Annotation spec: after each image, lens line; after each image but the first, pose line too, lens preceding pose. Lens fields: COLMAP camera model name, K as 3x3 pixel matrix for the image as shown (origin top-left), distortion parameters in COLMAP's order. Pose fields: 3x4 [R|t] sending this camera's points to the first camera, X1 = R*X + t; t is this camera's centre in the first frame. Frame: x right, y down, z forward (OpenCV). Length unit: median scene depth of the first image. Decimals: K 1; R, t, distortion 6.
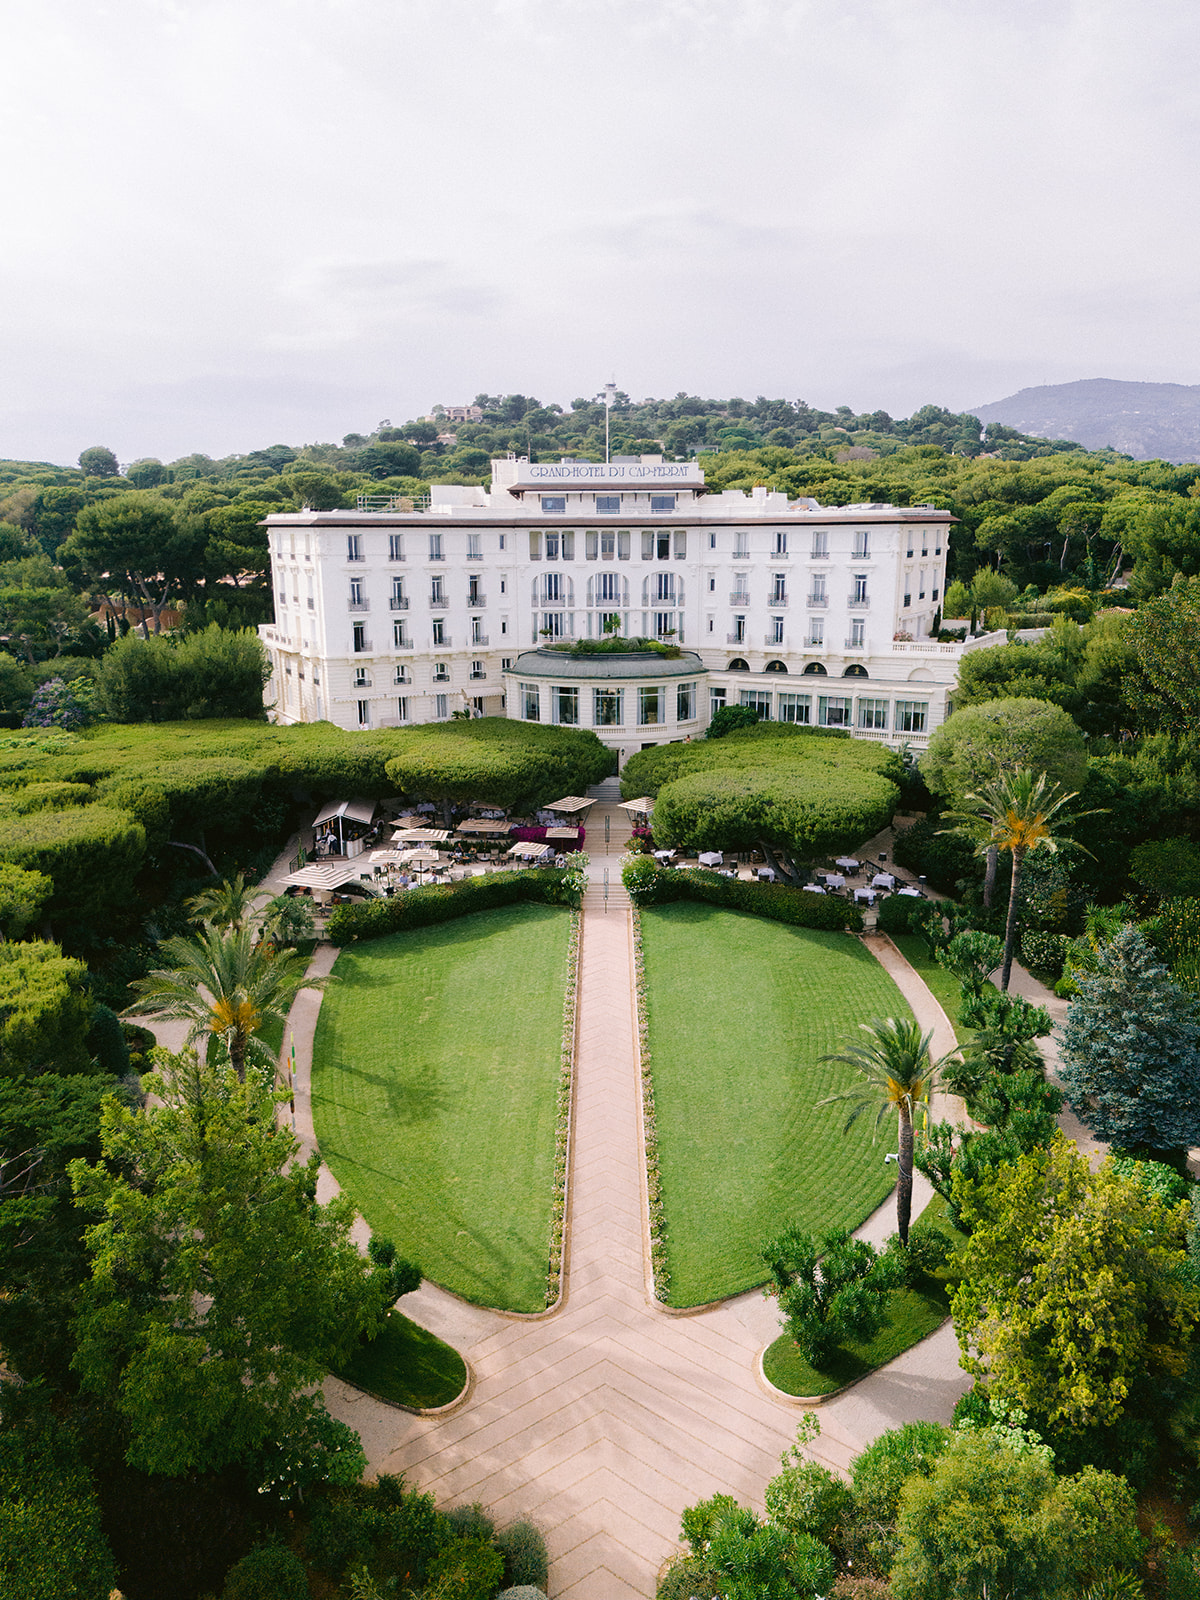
lens RADIAL K [[1174.3, 0, 600.0], [0, 1174.3, 800.0], [0, 0, 1]] dist [0.078385, -0.074794]
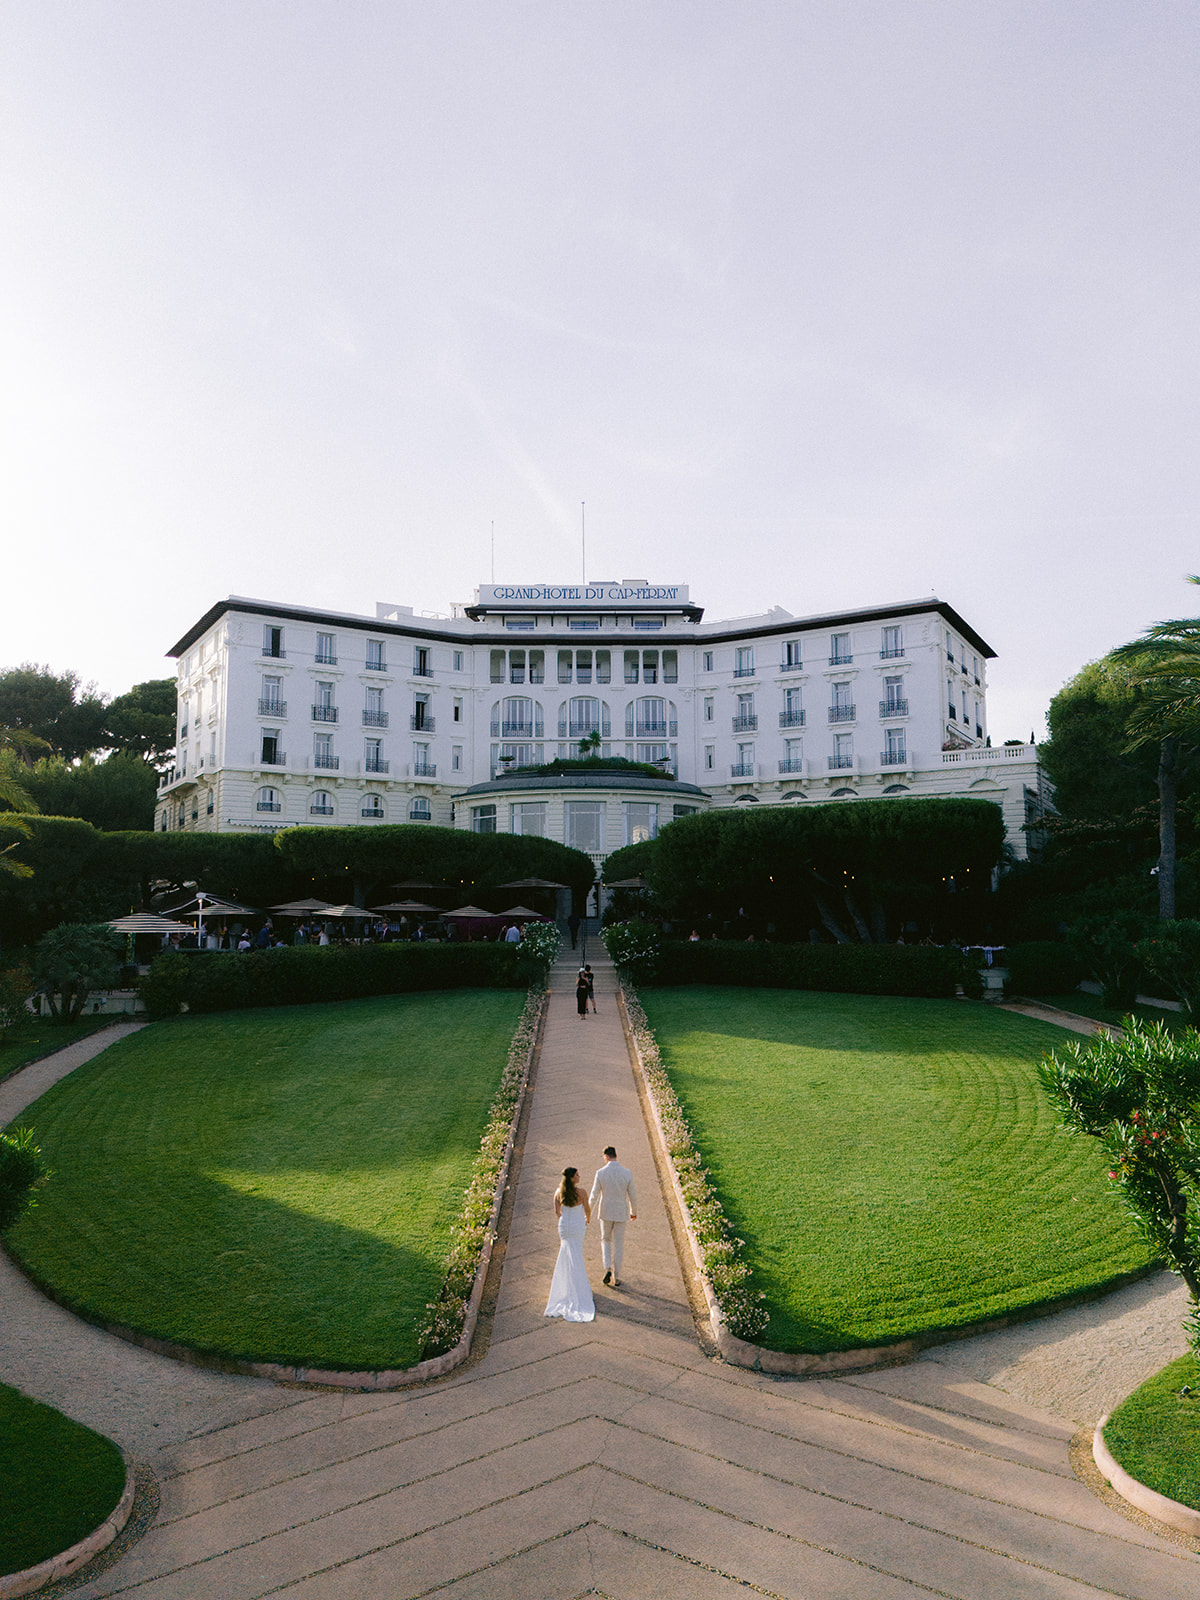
lens RADIAL K [[1174.3, 0, 600.0], [0, 1174.3, 800.0], [0, 0, 1]] dist [0.078385, -0.074794]
pose [[0.999737, 0.003842, 0.022615, -0.000734], [0.004215, 0.938329, -0.345719, 0.198365], [-0.022548, 0.345724, 0.938065, 0.310024]]
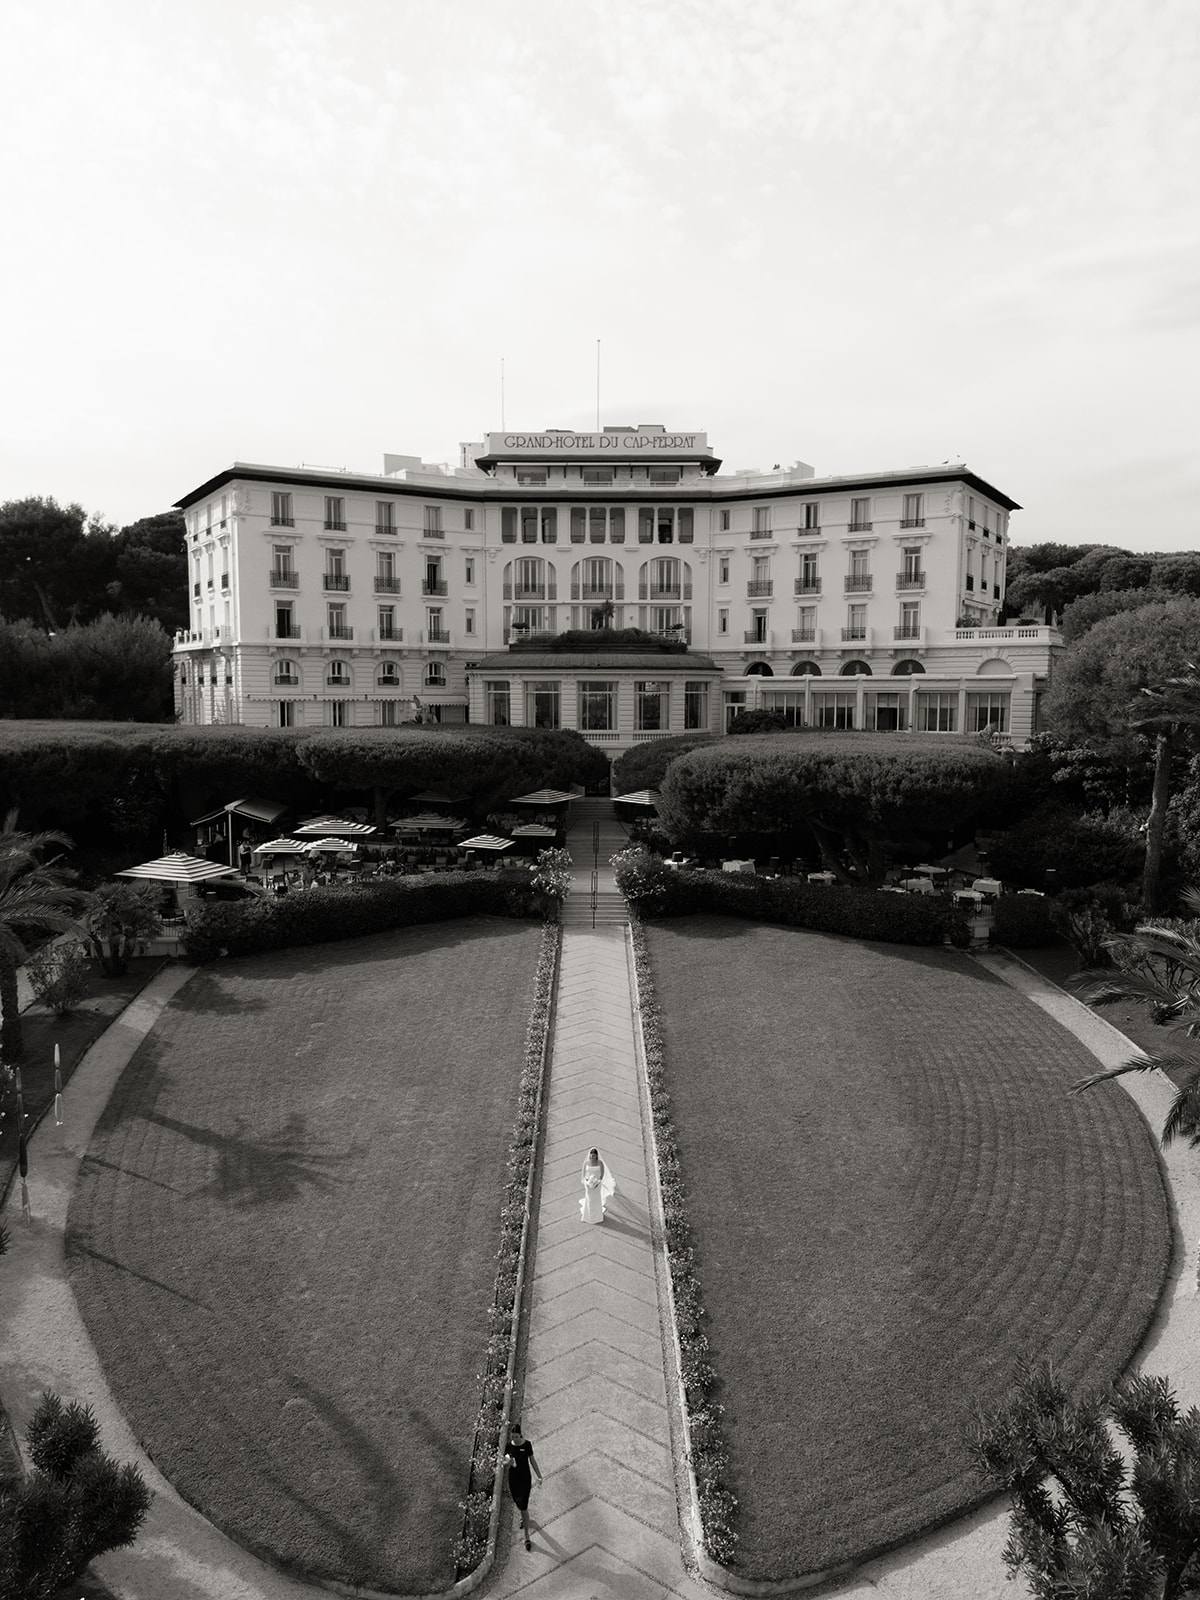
lens RADIAL K [[1175.8, 0, 600.0], [0, 1175.8, 800.0], [0, 0, 1]] dist [0.042375, -0.005070]
pose [[0.999921, 0.005975, 0.011016, 0.000427], [-0.004427, 0.990755, -0.135588, 0.103163], [-0.011725, 0.135528, 0.990704, 0.266921]]
